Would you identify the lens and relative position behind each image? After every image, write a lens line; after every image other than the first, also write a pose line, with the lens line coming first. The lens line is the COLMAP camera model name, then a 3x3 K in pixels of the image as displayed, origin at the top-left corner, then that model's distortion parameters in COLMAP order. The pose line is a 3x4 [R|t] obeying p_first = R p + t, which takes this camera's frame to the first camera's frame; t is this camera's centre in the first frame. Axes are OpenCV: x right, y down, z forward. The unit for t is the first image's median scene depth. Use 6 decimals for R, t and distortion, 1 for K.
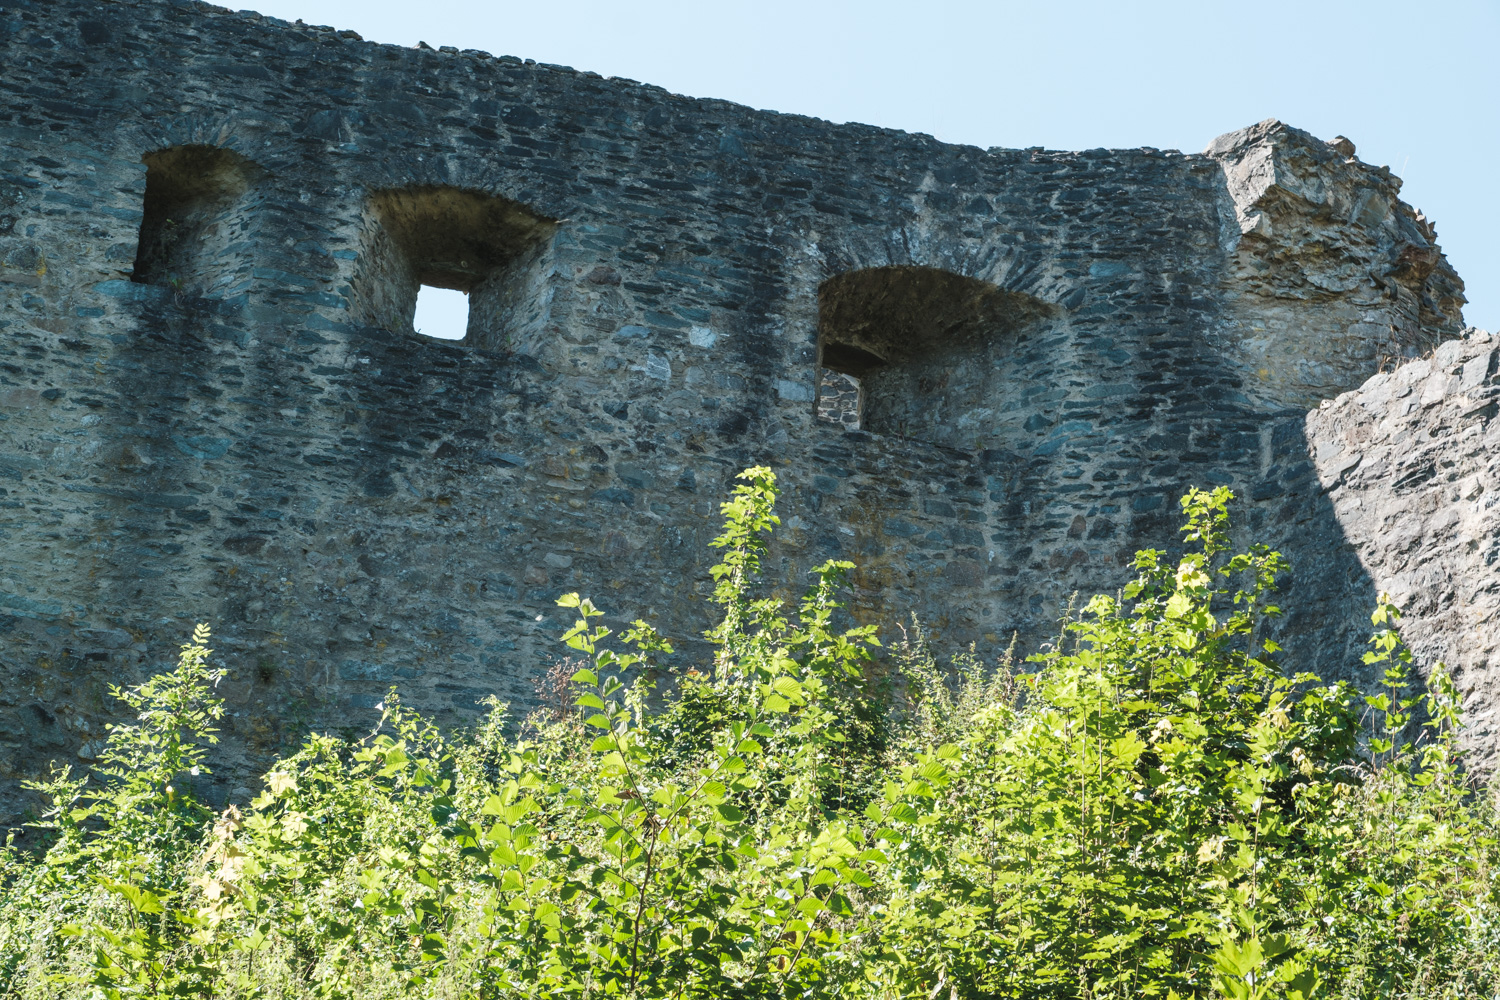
lens RADIAL K [[3456.9, 0, 750.0], [0, 3456.9, 500.0], [0, 0, 1]] dist [0.018984, -0.319737]
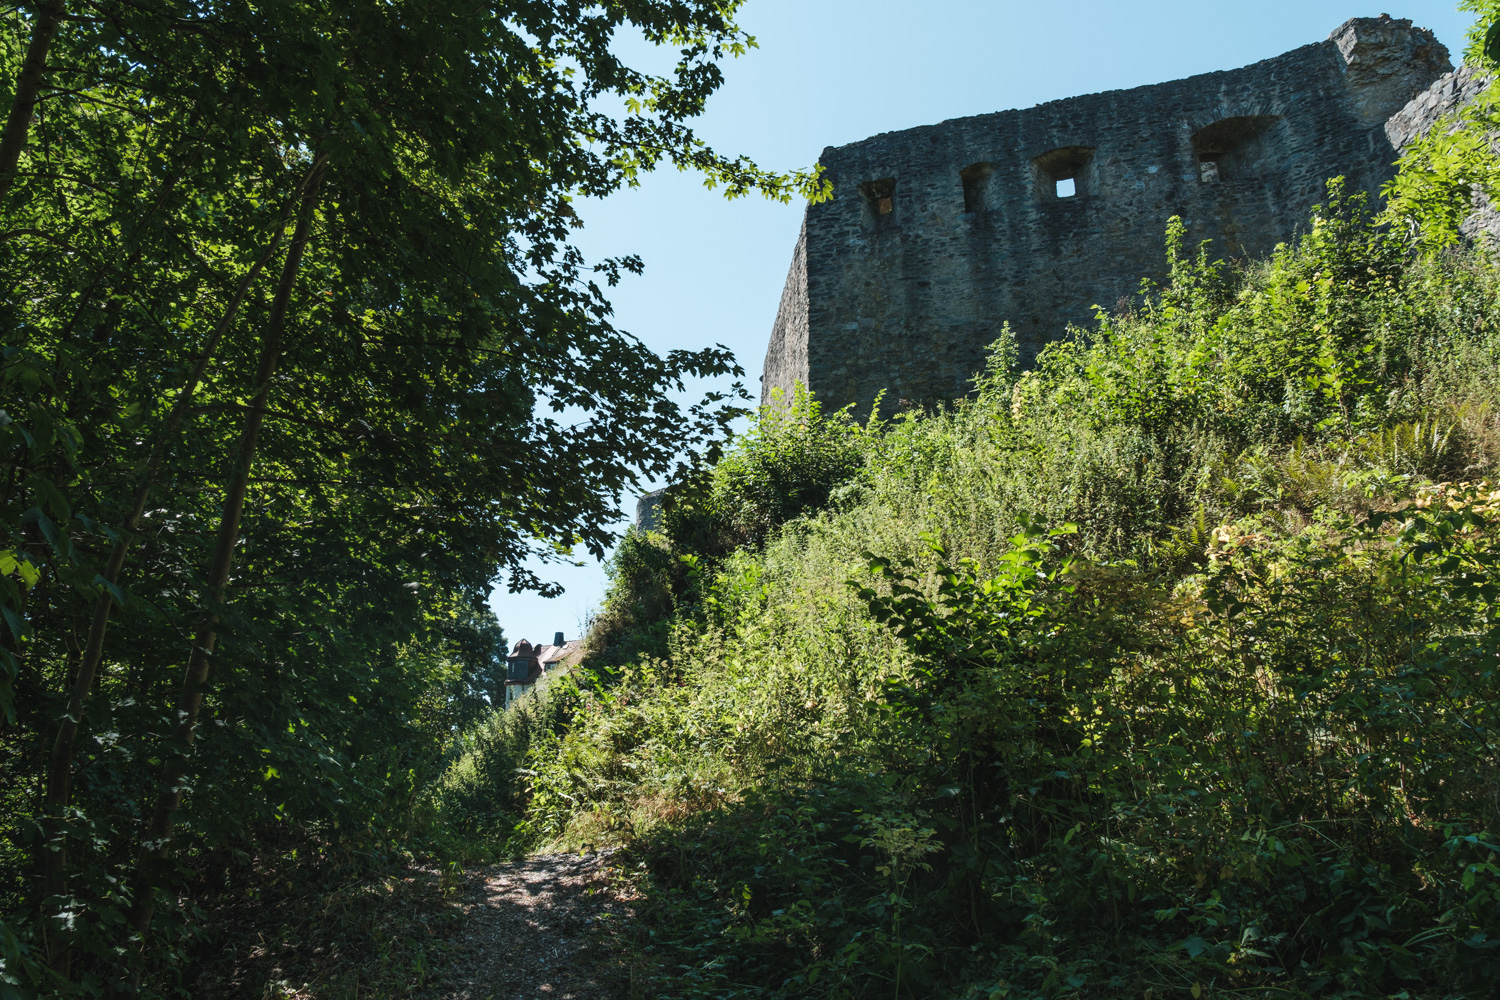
lens RADIAL K [[1125.3, 0, 750.0], [0, 1125.3, 500.0], [0, 0, 1]] dist [0.039837, -0.000672]
pose [[0.870789, -0.204148, -0.447269, 0.064614], [0.301803, 0.940105, 0.158485, -0.039549], [0.388126, -0.272994, 0.880246, -0.085943]]
